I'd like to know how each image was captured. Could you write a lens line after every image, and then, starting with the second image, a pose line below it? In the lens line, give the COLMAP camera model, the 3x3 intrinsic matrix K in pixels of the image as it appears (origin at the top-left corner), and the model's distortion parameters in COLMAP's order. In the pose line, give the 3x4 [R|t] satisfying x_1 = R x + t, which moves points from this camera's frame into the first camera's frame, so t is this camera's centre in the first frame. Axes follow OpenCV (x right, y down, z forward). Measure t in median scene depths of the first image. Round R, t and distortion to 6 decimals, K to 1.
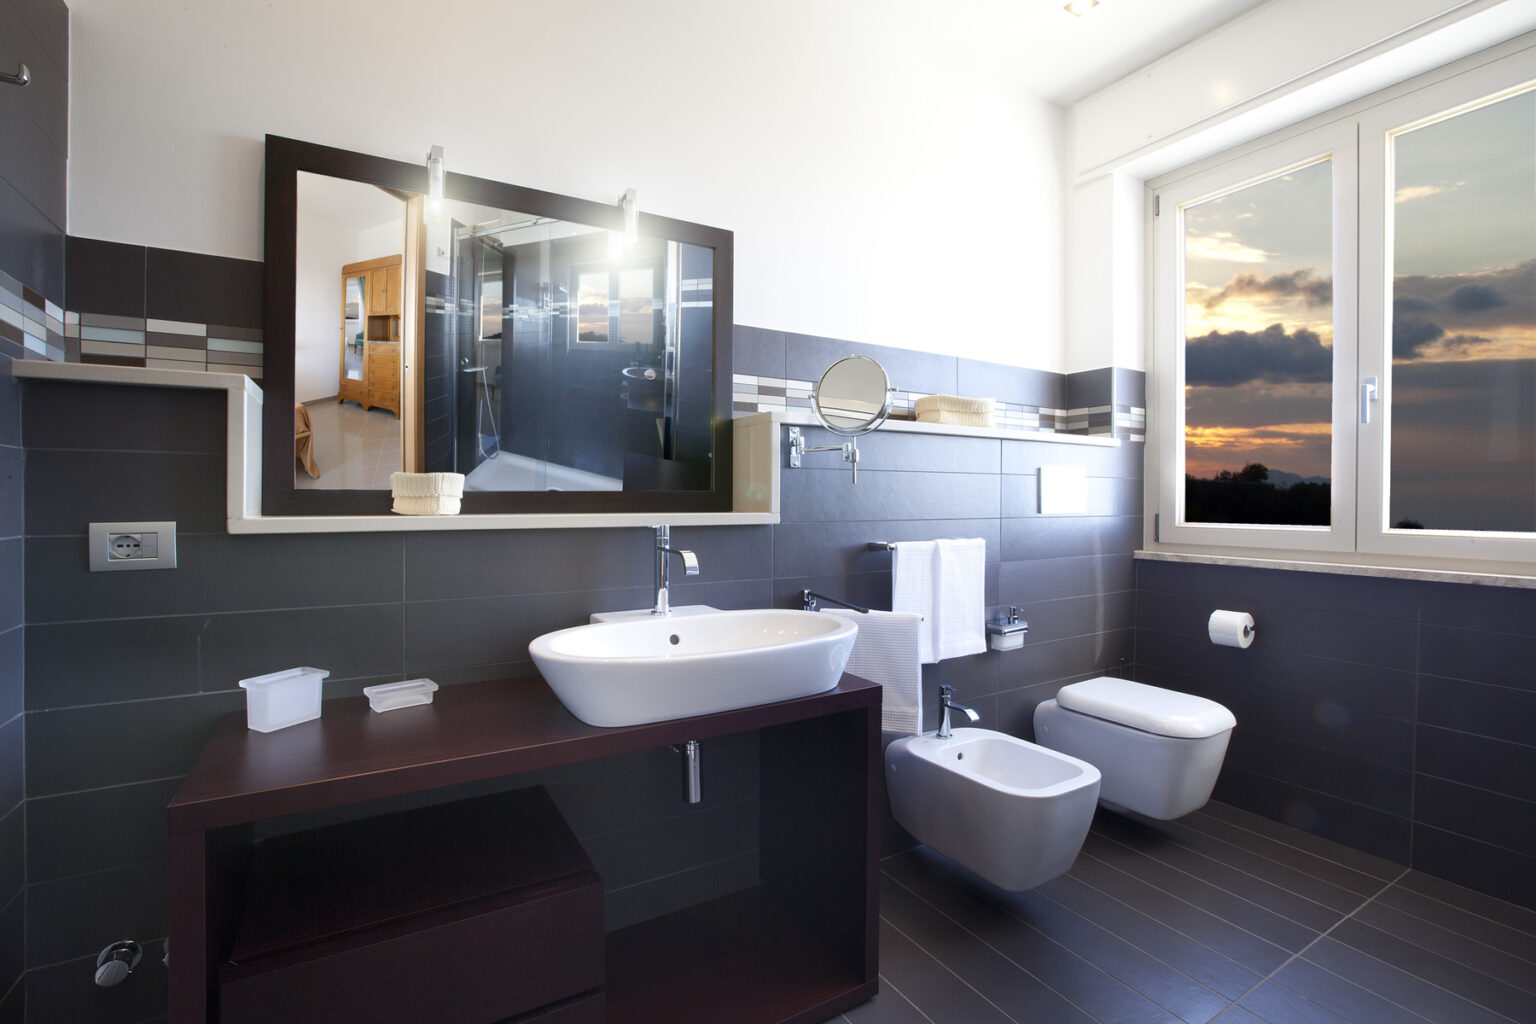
lens RADIAL K [[701.9, 0, 766.8], [0, 701.9, 510.7], [0, 0, 1]] dist [0.000600, 0.000358]
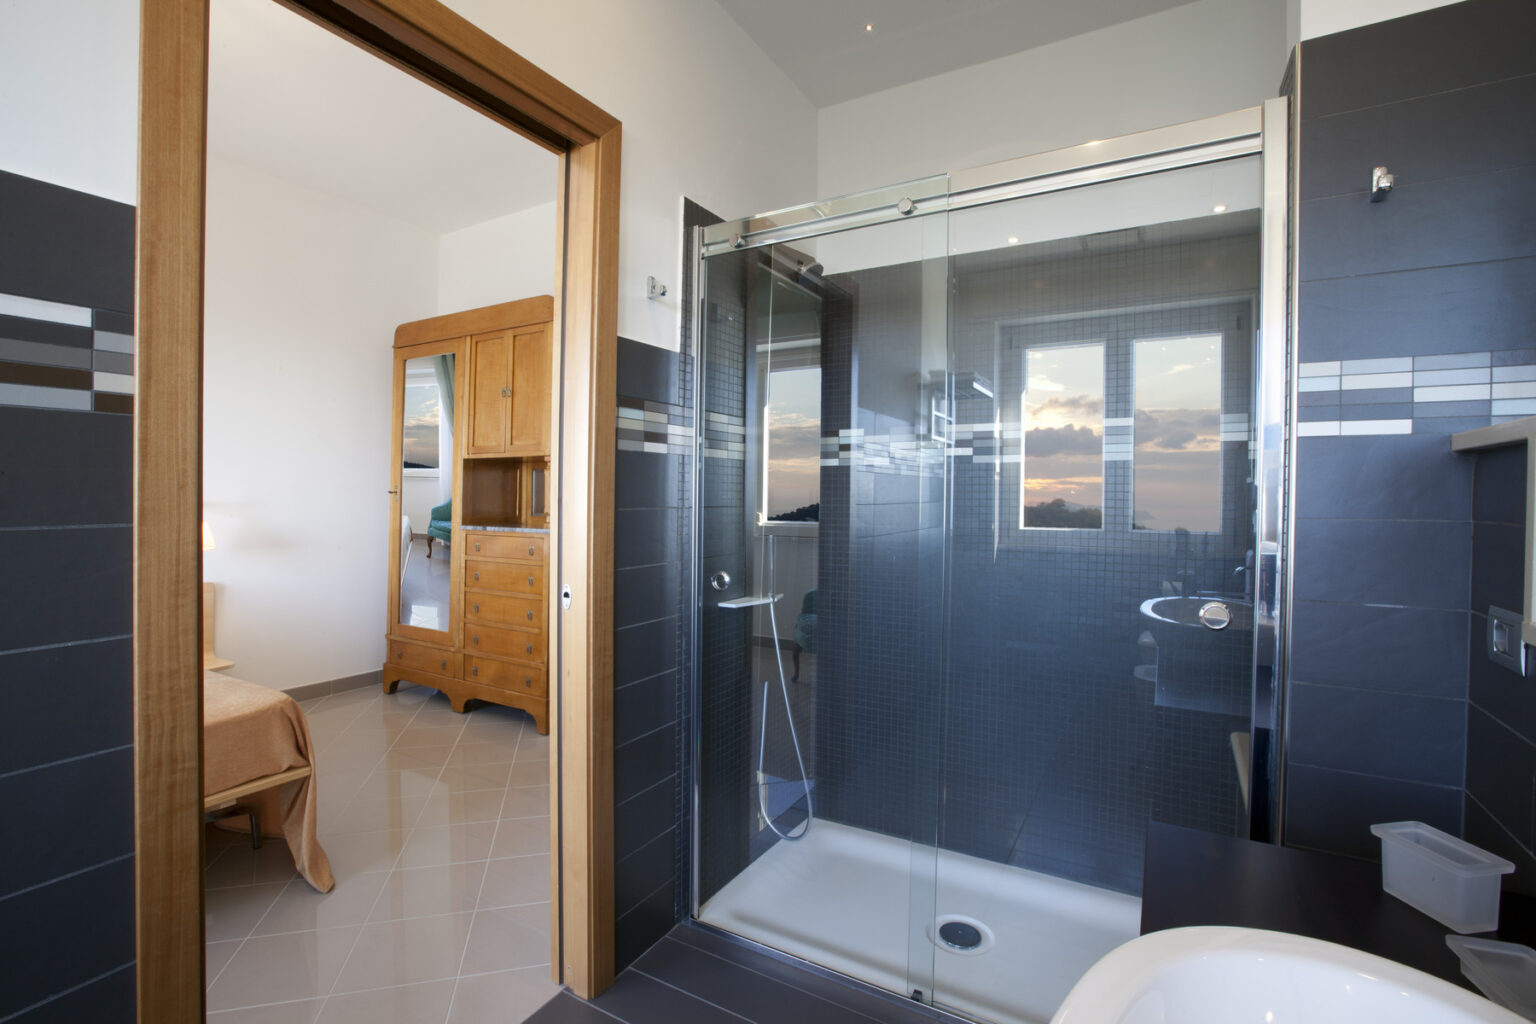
lens RADIAL K [[701.9, 0, 763.4], [0, 701.9, 505.1], [0, 0, 1]] dist [0.000600, 0.000358]
pose [[1.000000, 0.000048, 0.000936, -0.407870], [-0.000050, 0.999999, 0.001203, -0.253435], [-0.000936, -0.001203, 0.999999, 0.624478]]
